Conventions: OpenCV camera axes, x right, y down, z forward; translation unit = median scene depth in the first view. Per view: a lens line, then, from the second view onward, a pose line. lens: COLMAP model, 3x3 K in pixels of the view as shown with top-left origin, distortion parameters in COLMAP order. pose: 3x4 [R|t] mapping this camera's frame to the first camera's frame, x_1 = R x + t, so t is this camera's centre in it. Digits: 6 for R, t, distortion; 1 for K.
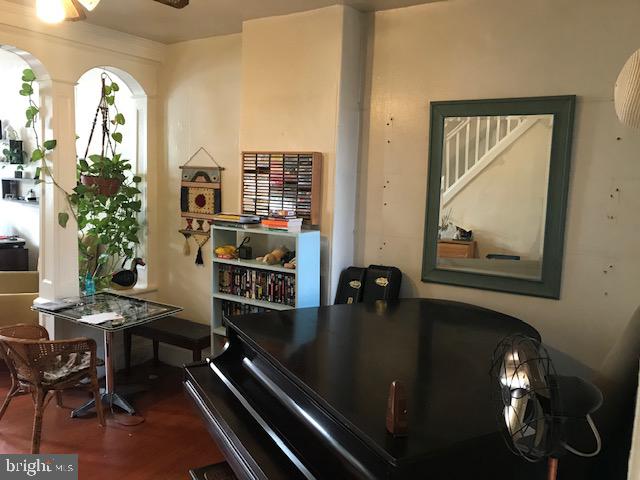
lens RADIAL K [[531.5, 0, 316.8], [0, 531.5, 234.9], [0, 0, 1]] dist [0.034382, -0.042565]
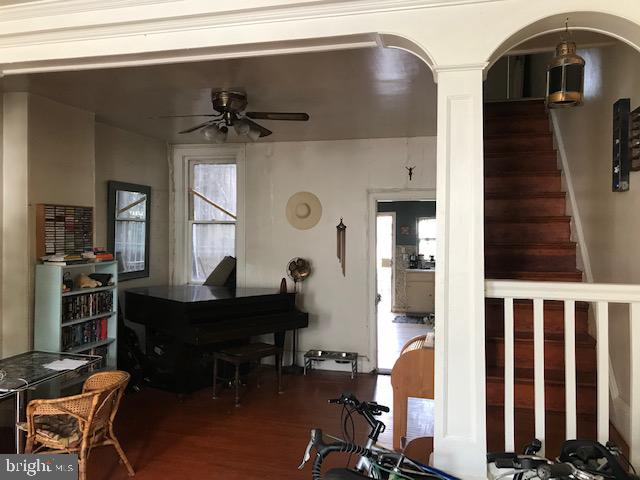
lens RADIAL K [[531.5, 0, 316.2], [0, 531.5, 238.6], [0, 0, 1]] dist [0.034382, -0.042565]
pose [[-0.321278, -0.047301, 0.945803, -1.381558], [0.083389, 0.993459, 0.078010, -0.113631], [-0.943306, 0.103933, -0.315232, 0.764297]]
